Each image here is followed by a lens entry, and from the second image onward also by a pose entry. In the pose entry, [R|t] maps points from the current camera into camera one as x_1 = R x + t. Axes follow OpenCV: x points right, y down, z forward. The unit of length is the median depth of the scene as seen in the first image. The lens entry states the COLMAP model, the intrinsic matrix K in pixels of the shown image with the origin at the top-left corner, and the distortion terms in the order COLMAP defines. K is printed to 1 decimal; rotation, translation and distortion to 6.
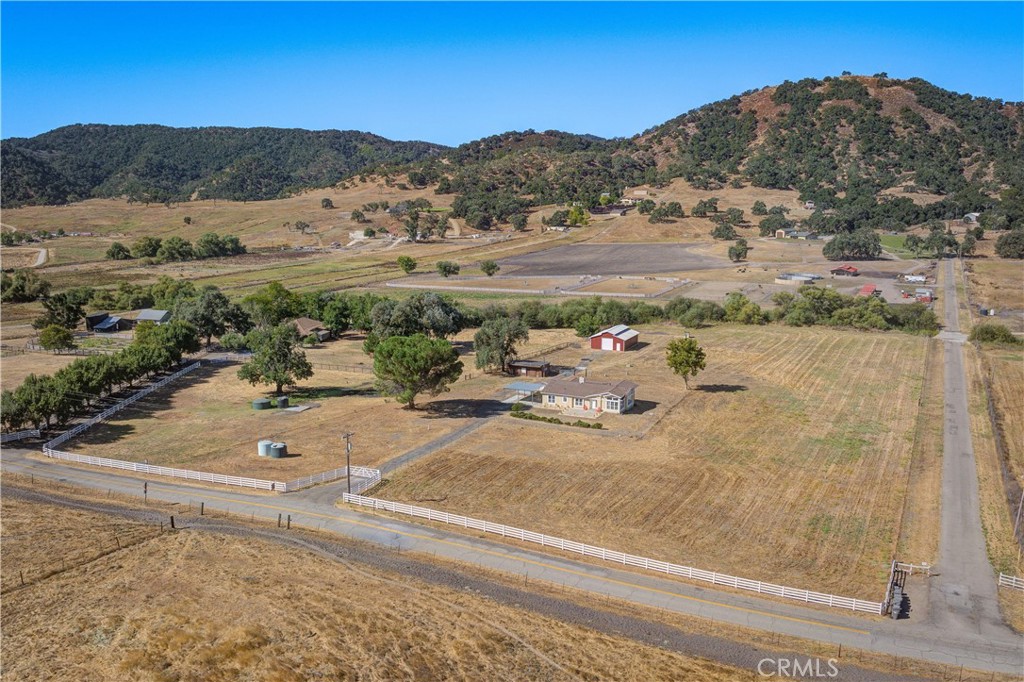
lens RADIAL K [[848.9, 0, 519.7], [0, 848.9, 337.7], [0, 0, 1]] dist [-0.097274, -0.029432]
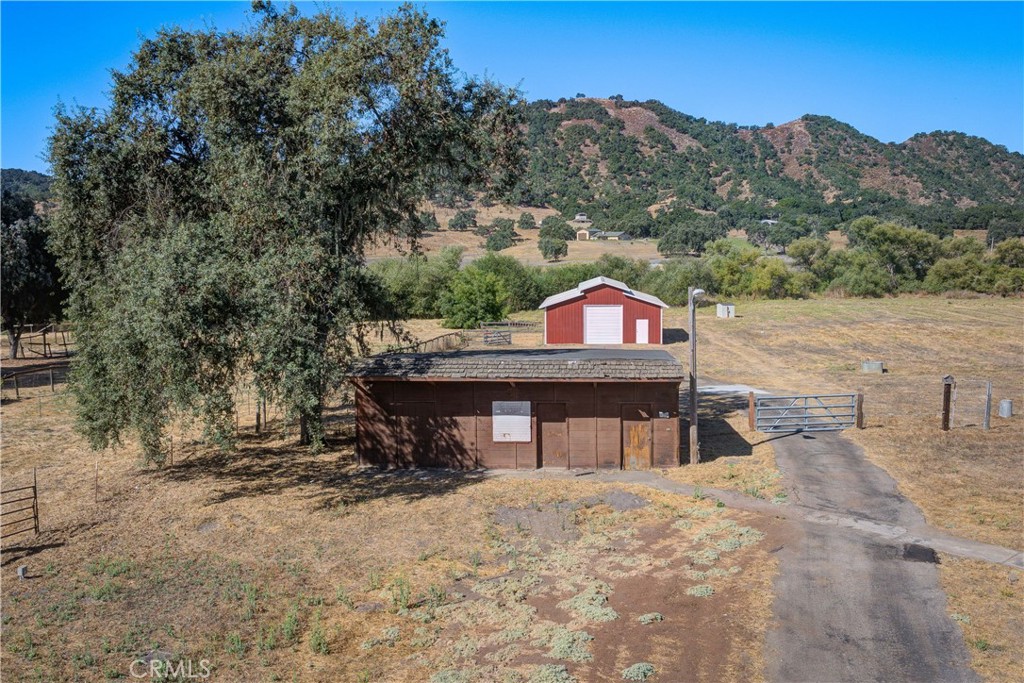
lens RADIAL K [[848.9, 0, 519.8], [0, 848.9, 339.1], [0, 0, 1]] dist [-0.097274, -0.029432]
pose [[0.940216, -0.044310, 0.337685, -0.007257], [0.067193, 0.996146, -0.056374, 0.007320], [-0.333885, 0.075694, 0.939570, 0.191893]]
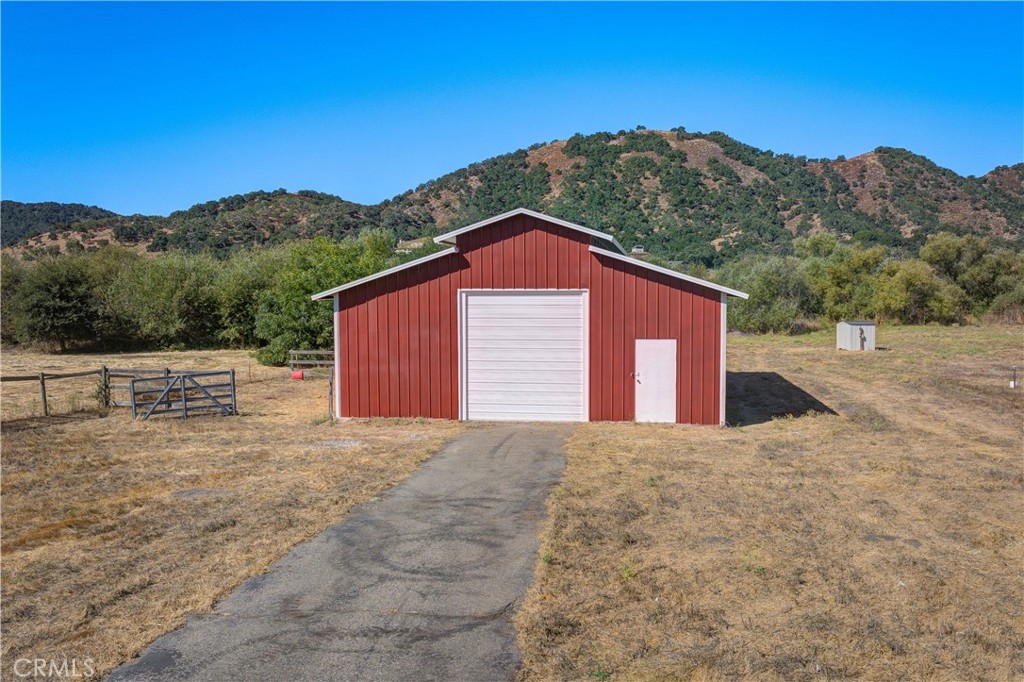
lens RADIAL K [[848.9, 0, 520.3], [0, 848.9, 337.2], [0, 0, 1]] dist [-0.097274, -0.029432]
pose [[0.962715, -0.017463, 0.269953, 0.020846], [0.049110, 0.992615, -0.110926, 0.004071], [-0.266023, 0.120048, 0.956463, 0.241807]]
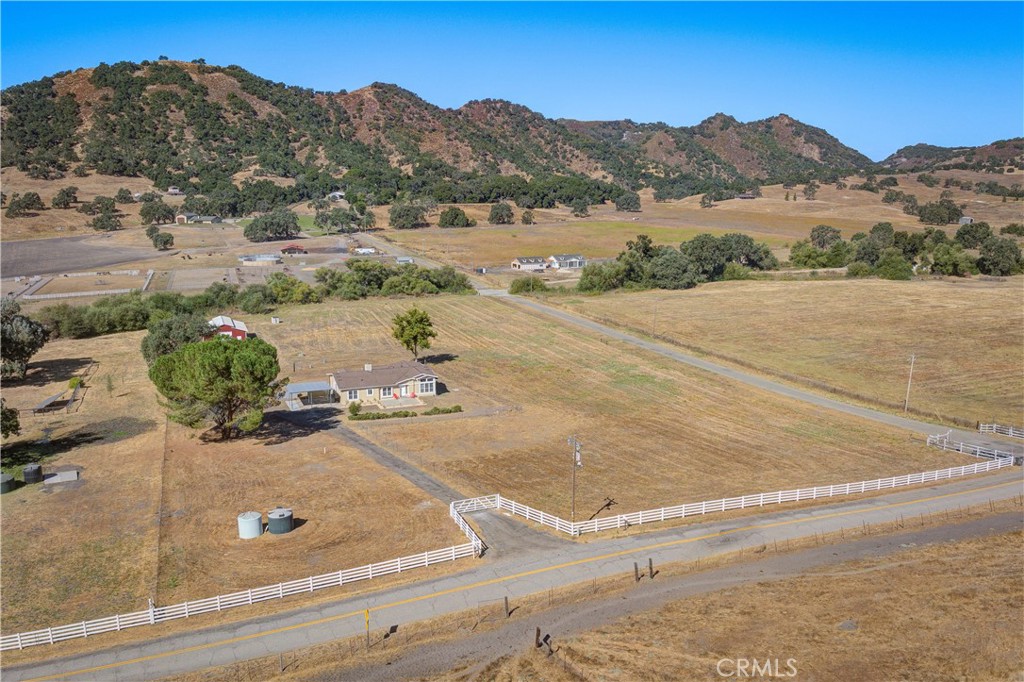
lens RADIAL K [[848.9, 0, 519.5], [0, 848.9, 337.6], [0, 0, 1]] dist [-0.097274, -0.029432]
pose [[0.682026, -0.132330, 0.719256, -0.078445], [0.125453, 0.990085, 0.063198, -0.002576], [-0.720487, 0.047131, 0.691865, 0.056019]]
